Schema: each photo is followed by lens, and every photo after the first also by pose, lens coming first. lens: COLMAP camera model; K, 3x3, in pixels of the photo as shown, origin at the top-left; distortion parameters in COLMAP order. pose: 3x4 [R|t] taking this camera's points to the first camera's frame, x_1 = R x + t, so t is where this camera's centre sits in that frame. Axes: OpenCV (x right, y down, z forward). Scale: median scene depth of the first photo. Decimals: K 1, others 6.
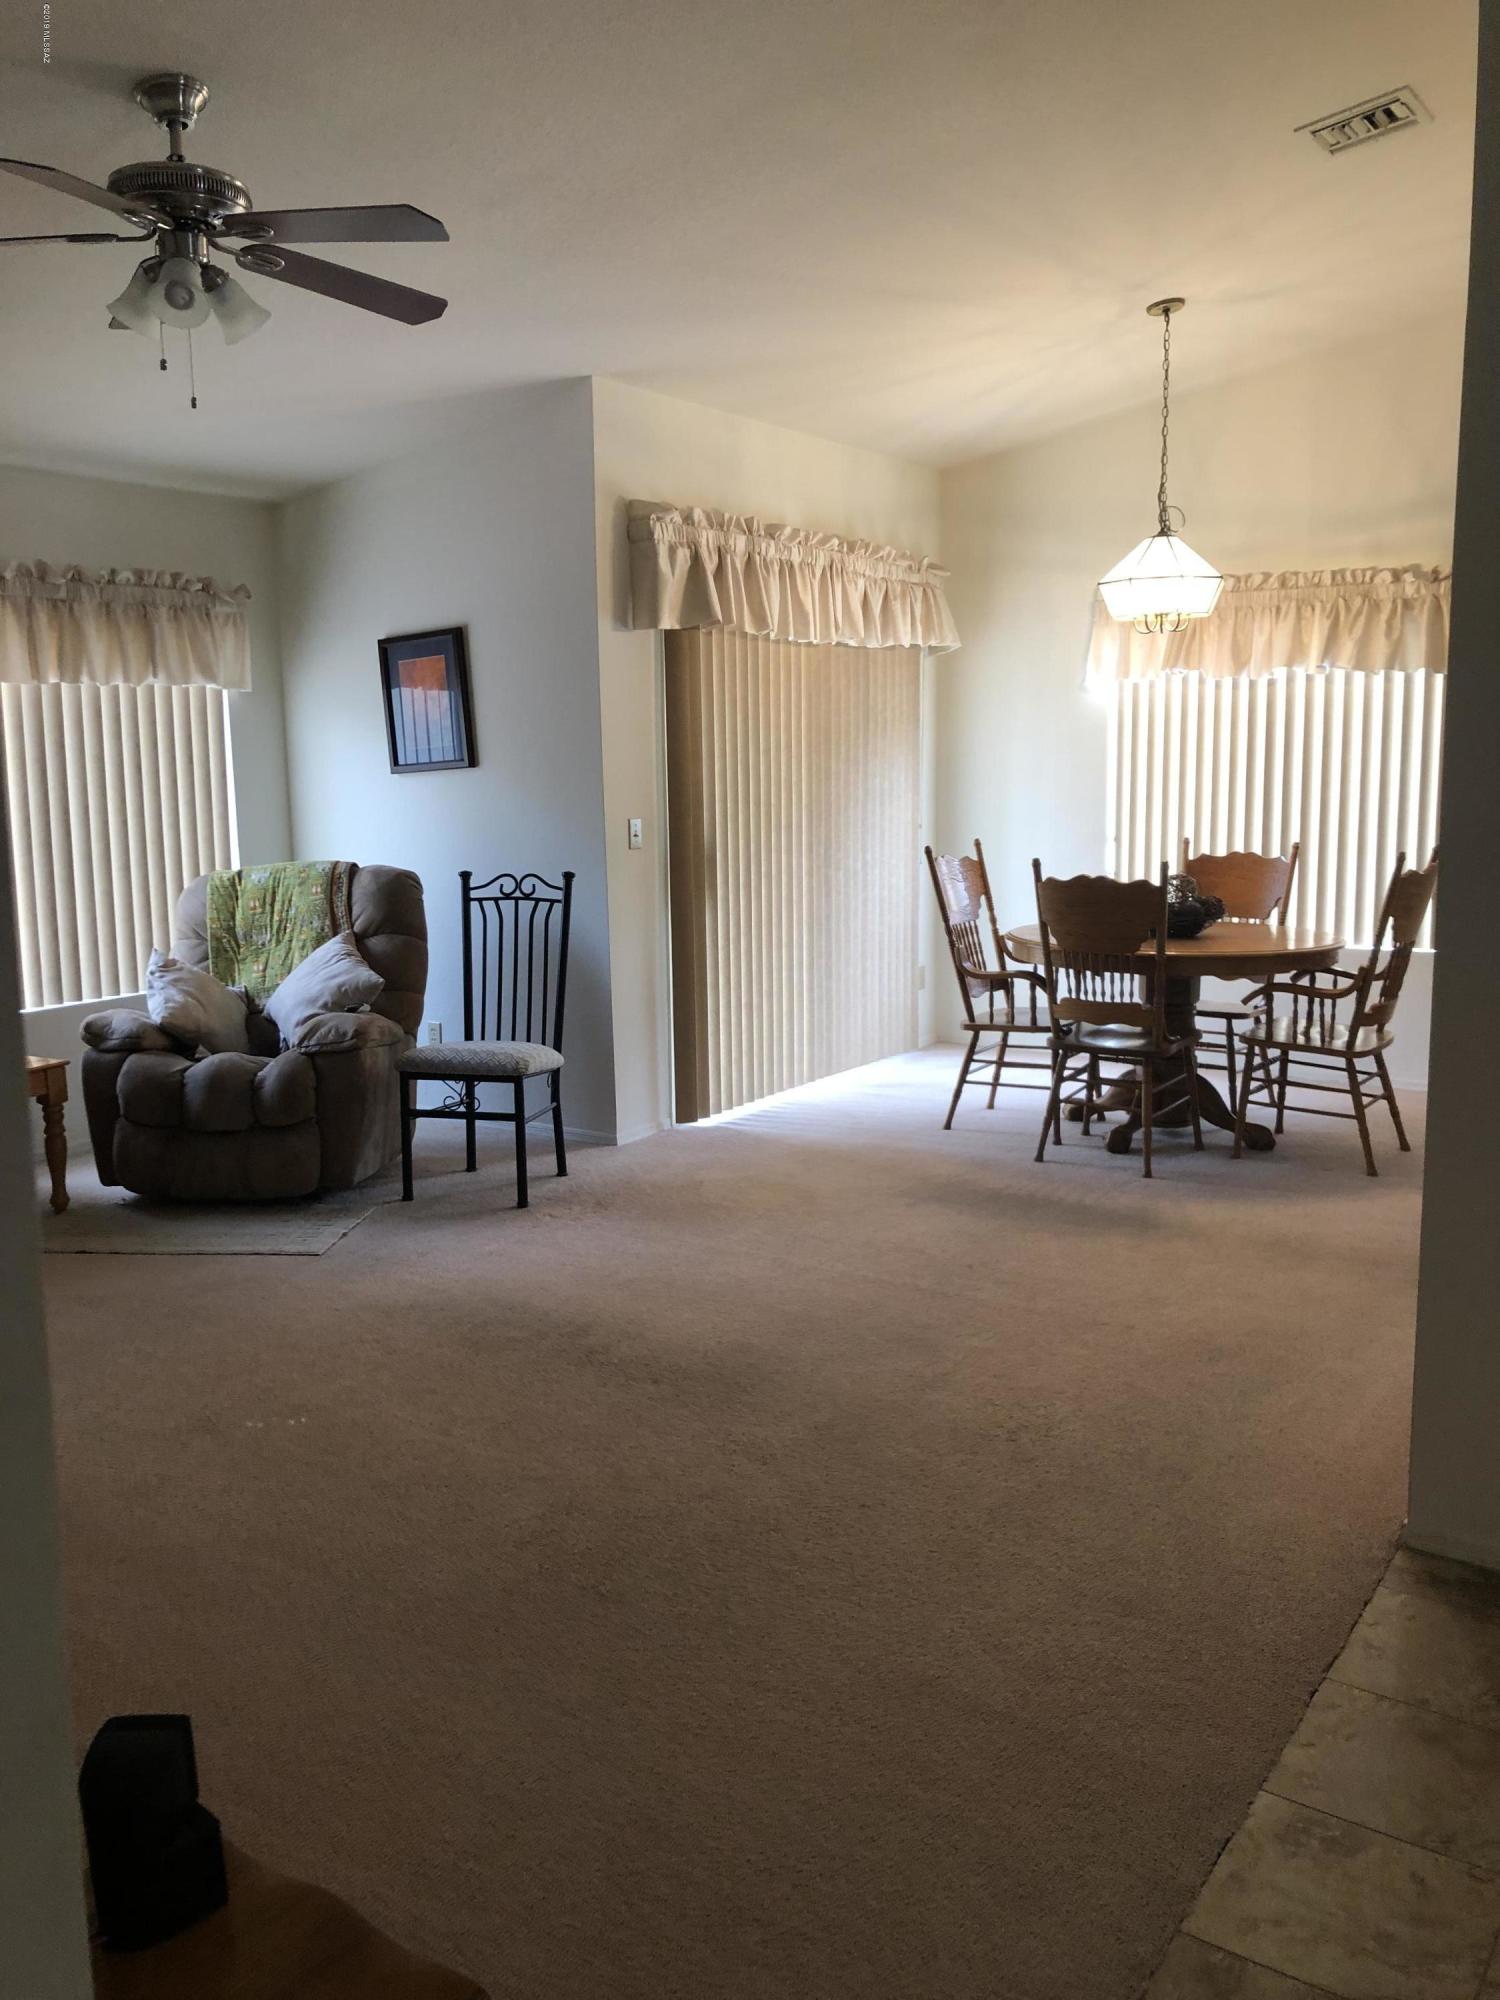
lens RADIAL K [[1598.8, 0, 749.9], [0, 1598.8, 982.8], [0, 0, 1]] dist [-0.000127, -0.002018]
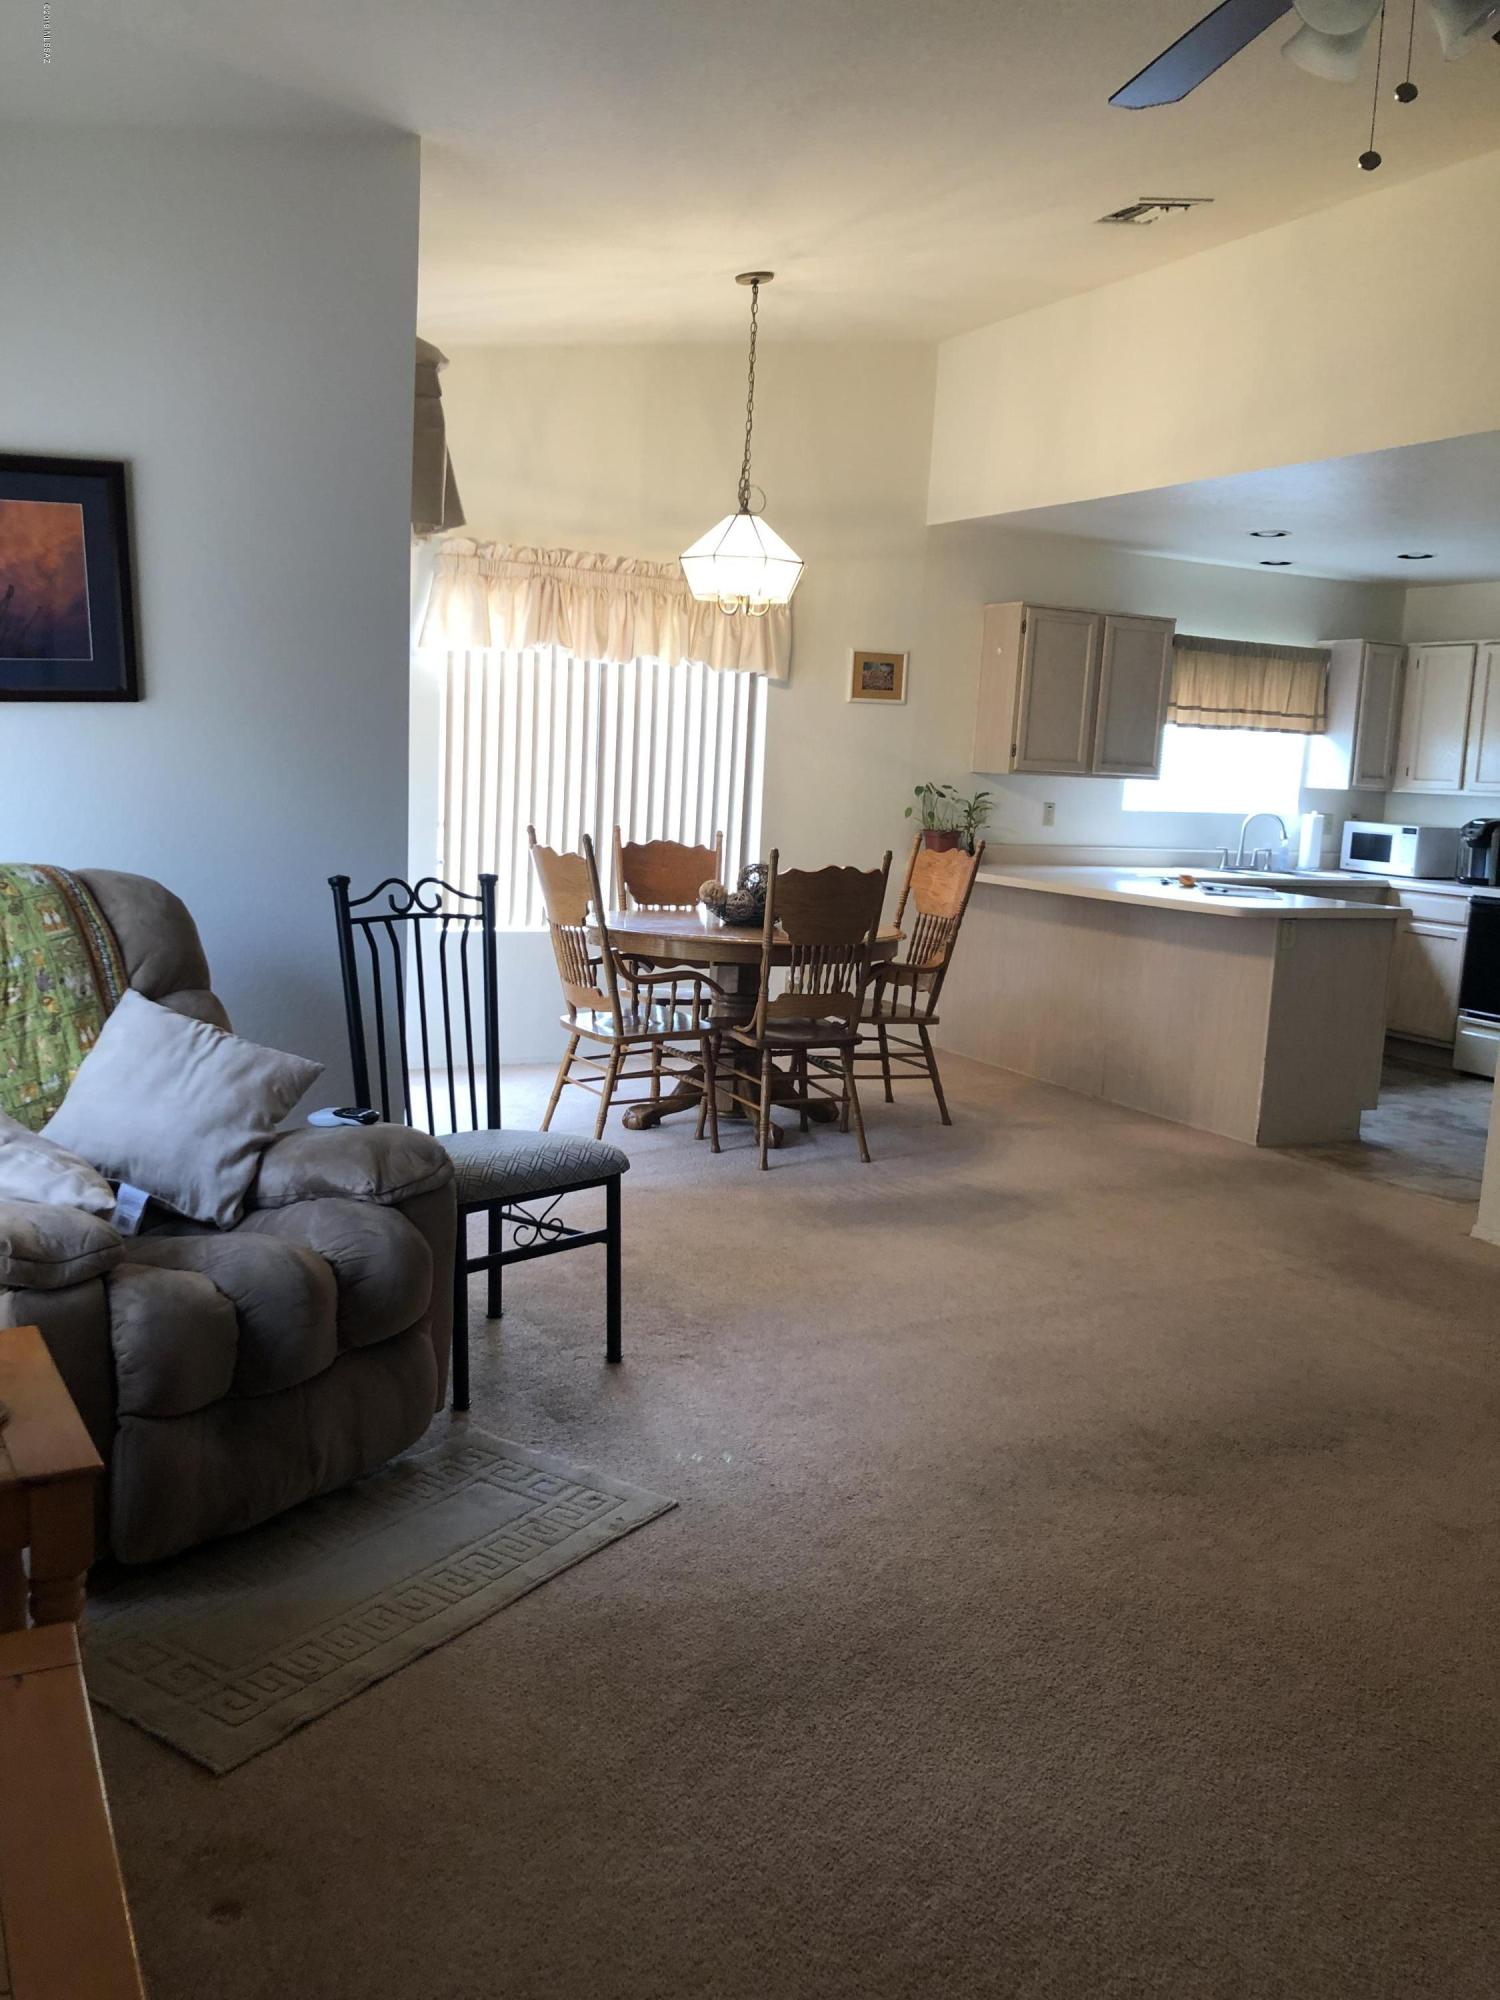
lens RADIAL K [[1622.0, 0, 716.5], [0, 1622.0, 995.2], [0, 0, 1]] dist [0.040372, -0.001826]
pose [[0.467573, -0.087795, 0.879584, -0.643422], [0.071100, 0.995567, 0.061576, -0.050320], [-0.881091, 0.033747, 0.471742, 0.553662]]
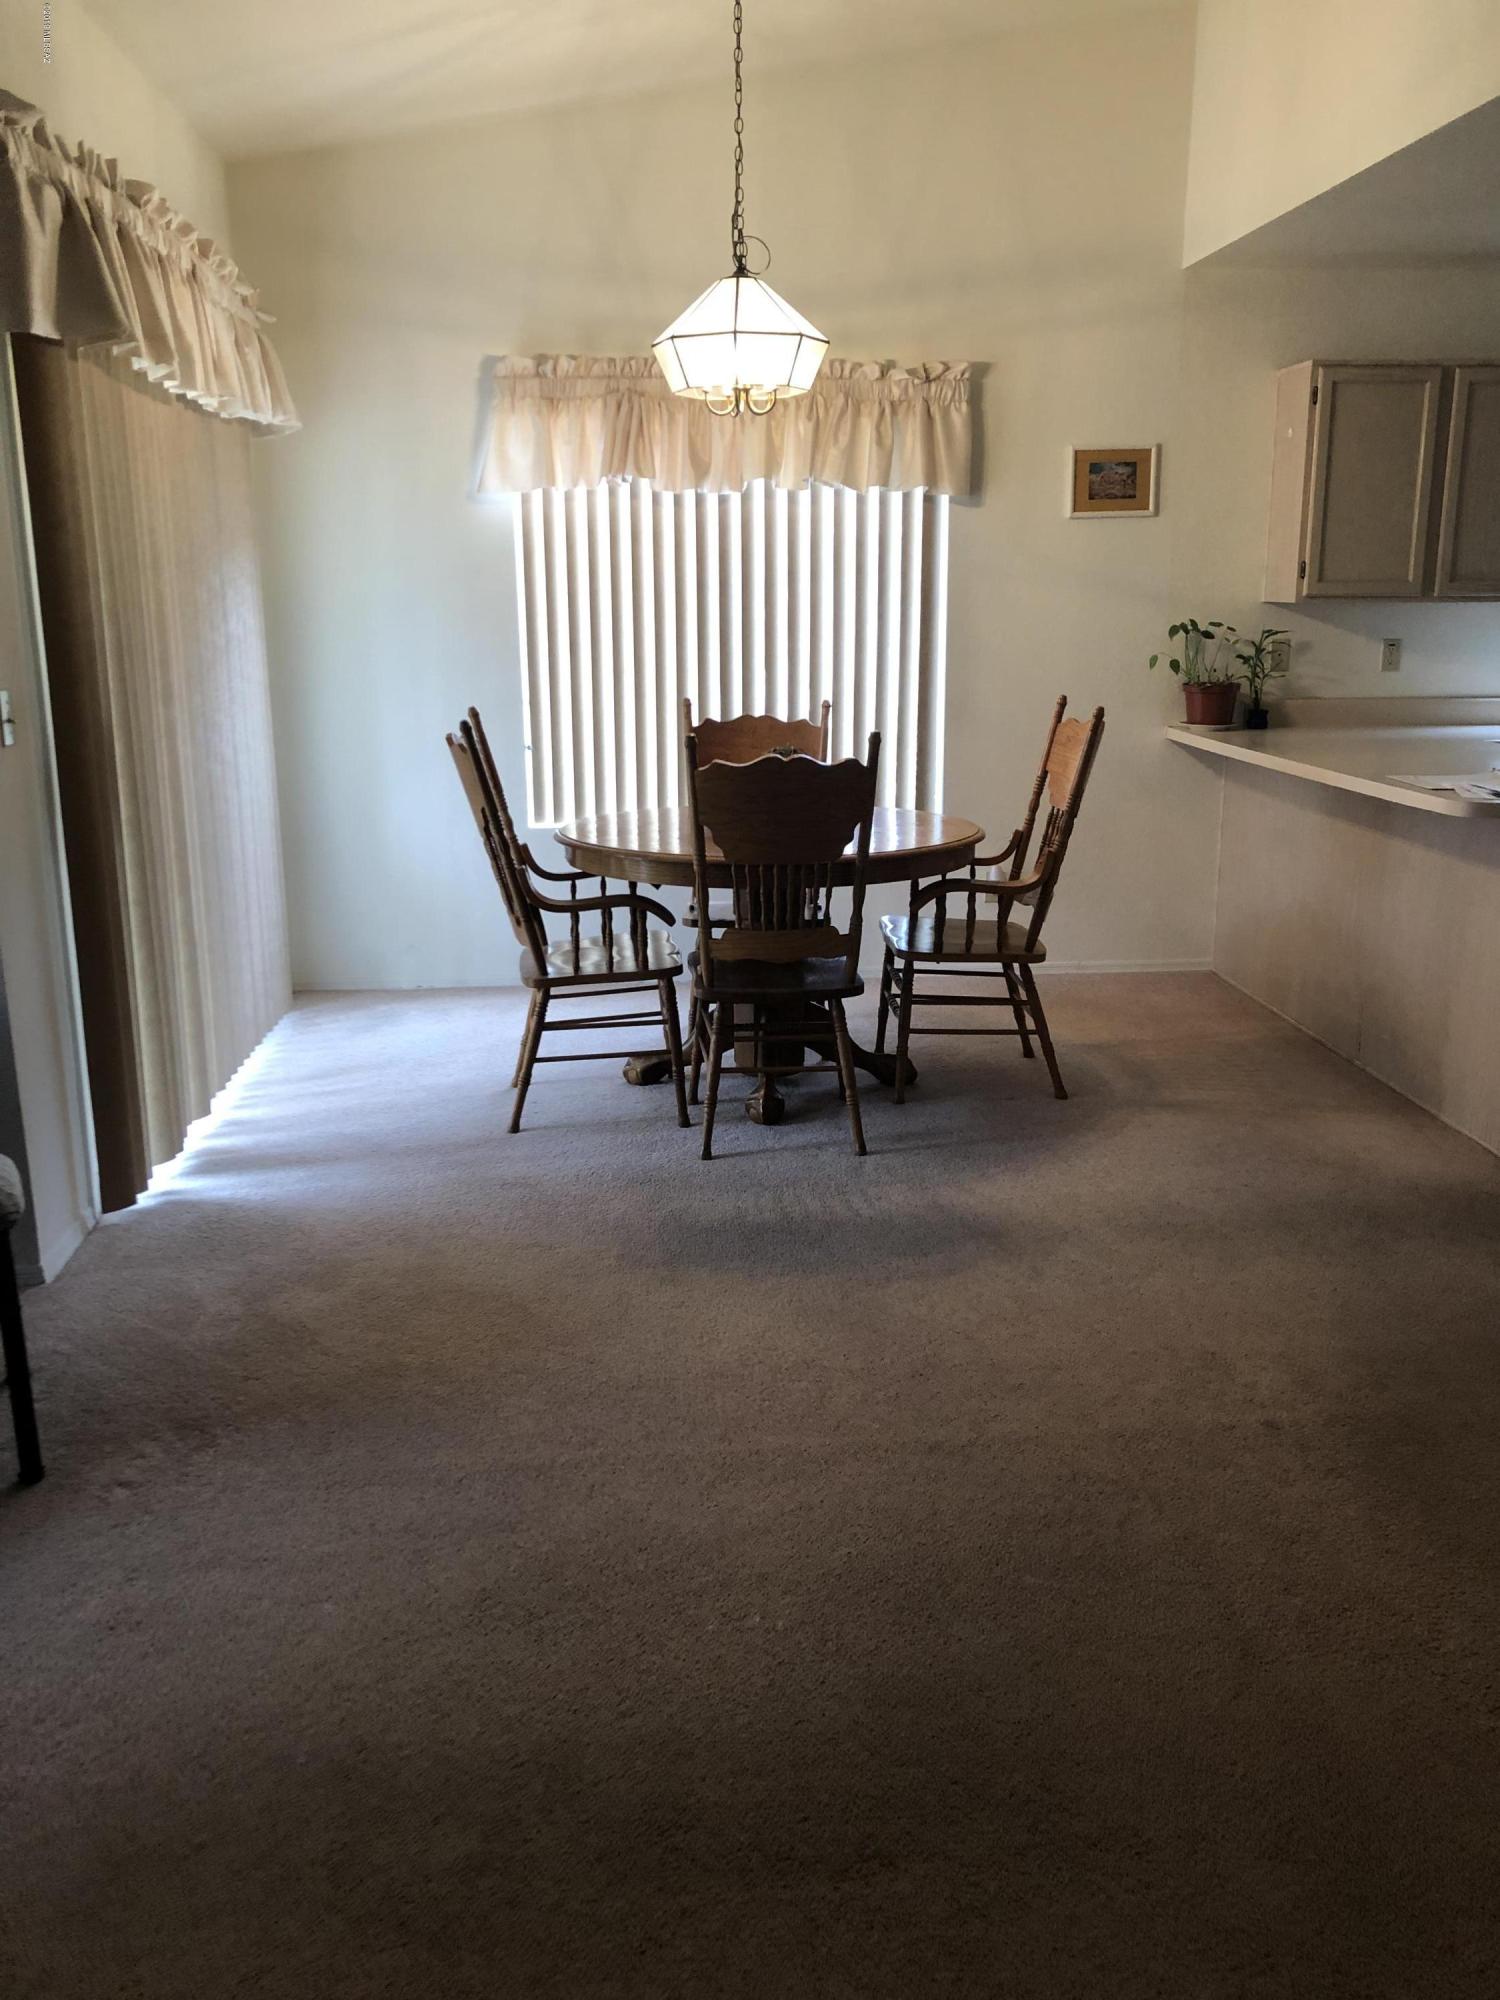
lens RADIAL K [[1598.8, 0, 749.9], [0, 1598.8, 982.8], [0, 0, 1]] dist [-0.000127, -0.002018]
pose [[0.776378, -0.141311, 0.614222, -0.226372], [0.085913, 0.989173, 0.118979, -0.049109], [-0.624385, -0.039603, 0.780112, 0.417220]]
